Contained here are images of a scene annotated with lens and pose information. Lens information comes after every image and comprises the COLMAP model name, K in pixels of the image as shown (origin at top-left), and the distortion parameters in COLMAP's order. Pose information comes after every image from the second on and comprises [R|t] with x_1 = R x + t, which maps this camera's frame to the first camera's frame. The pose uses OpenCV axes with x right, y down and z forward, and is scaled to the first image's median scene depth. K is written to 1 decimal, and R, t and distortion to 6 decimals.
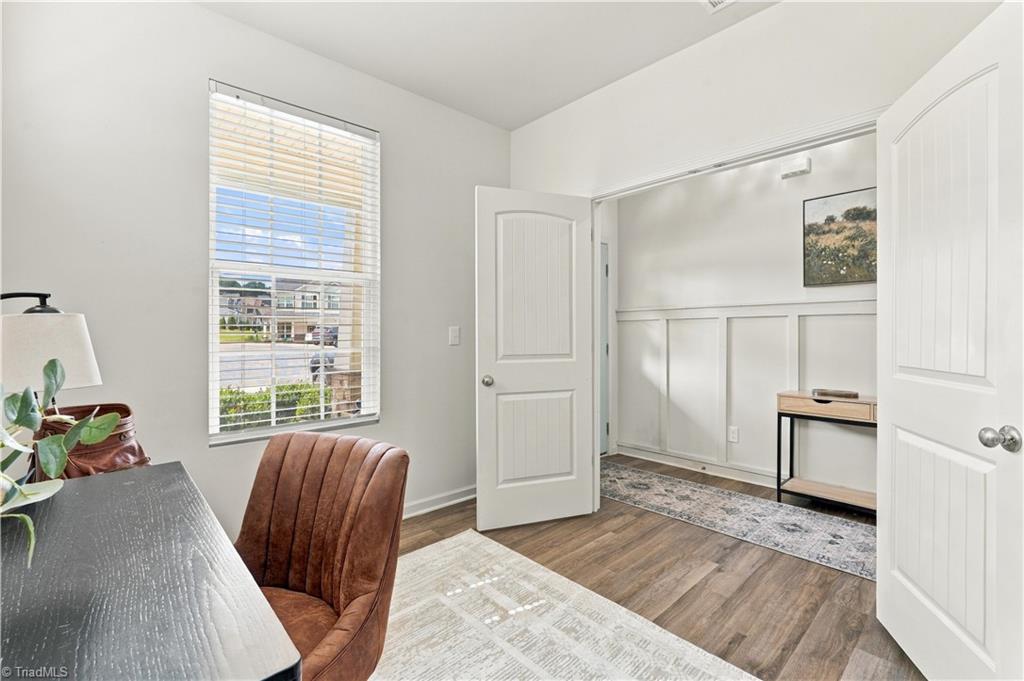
lens RADIAL K [[454.8, 0, 510.7], [0, 454.8, 338.4], [0, 0, 1]] dist [-0.003026, 0.000535]
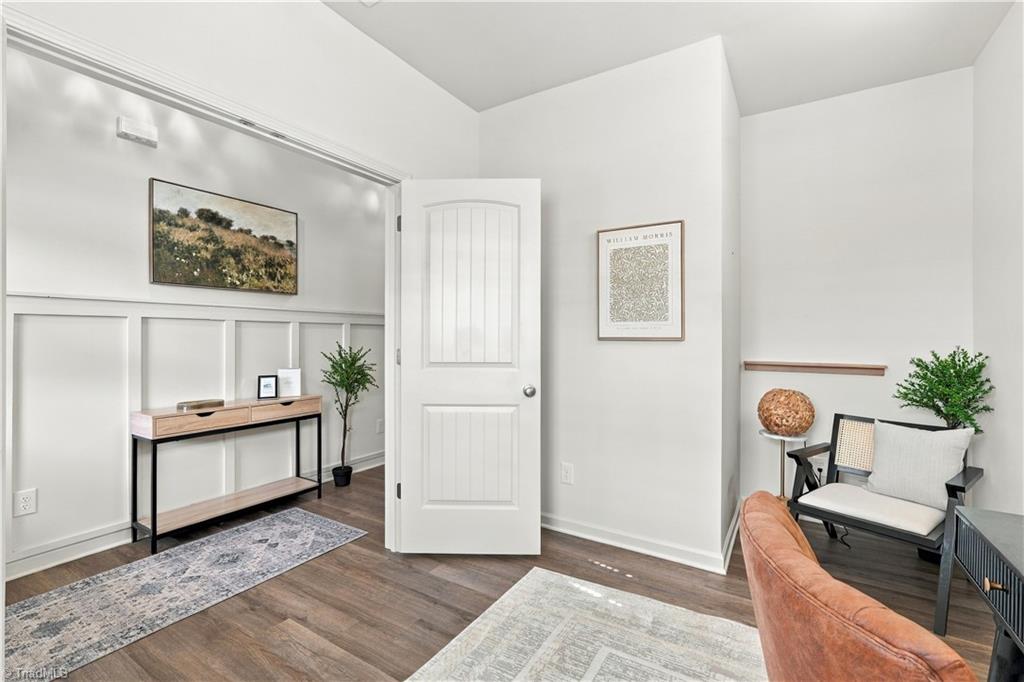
lens RADIAL K [[454.8, 0, 510.7], [0, 454.8, 338.9], [0, 0, 1]] dist [-0.003026, 0.000535]
pose [[-0.264936, -0.003474, 0.964260, -0.346626], [0.009911, 0.999931, 0.006326, -0.011677], [-0.964215, 0.011233, -0.264883, 0.636773]]
